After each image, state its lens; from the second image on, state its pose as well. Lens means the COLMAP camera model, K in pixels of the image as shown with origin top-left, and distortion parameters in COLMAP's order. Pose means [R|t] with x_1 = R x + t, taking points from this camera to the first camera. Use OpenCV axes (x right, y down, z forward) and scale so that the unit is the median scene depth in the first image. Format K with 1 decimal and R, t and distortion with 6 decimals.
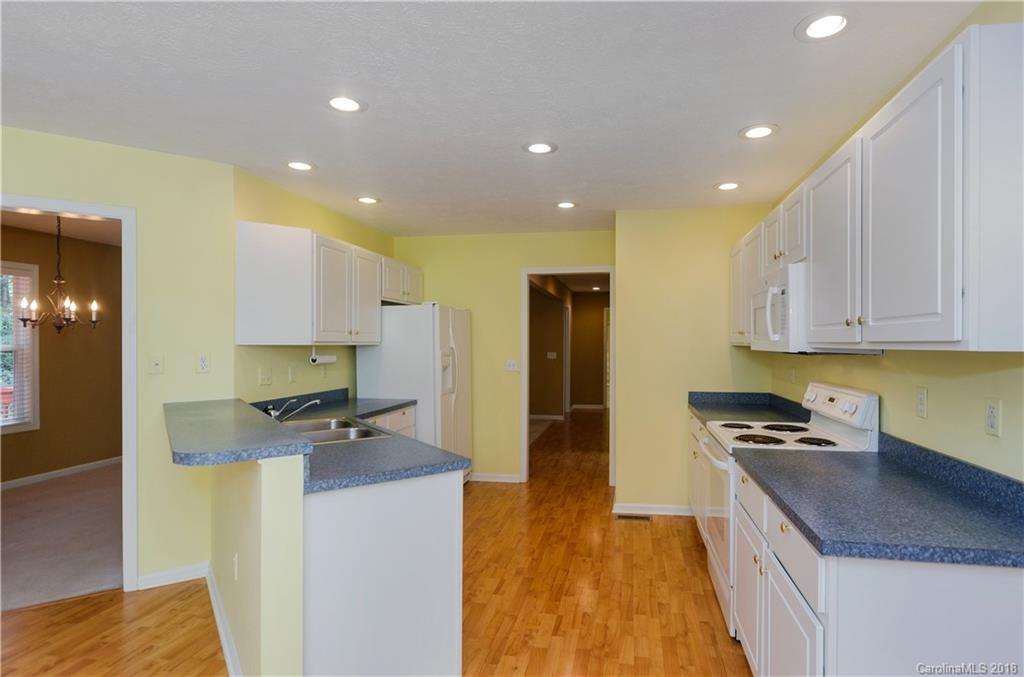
lens RADIAL K [[525.9, 0, 548.5], [0, 525.9, 343.1], [0, 0, 1]] dist [-0.003431, -0.000415]
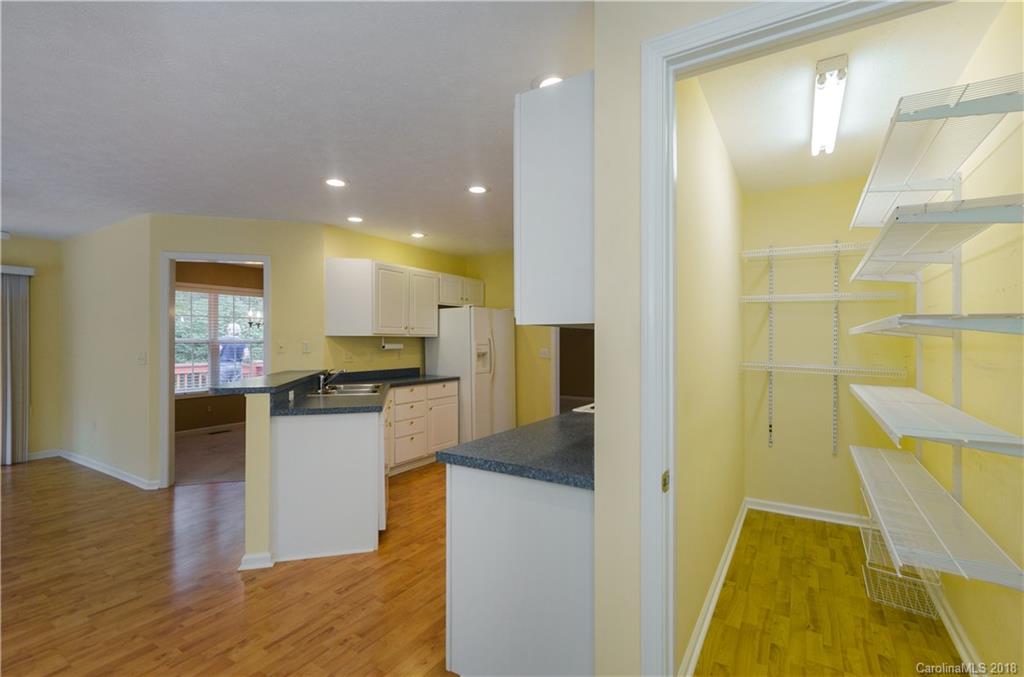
lens RADIAL K [[465.4, 0, 531.4], [0, 465.4, 336.7], [0, 0, 1]] dist [-0.000900, -0.004277]
pose [[0.925041, -0.005860, -0.379822, 0.435412], [0.002333, 0.999950, -0.009747, 0.017868], [0.379860, 0.008131, 0.925008, -0.052920]]
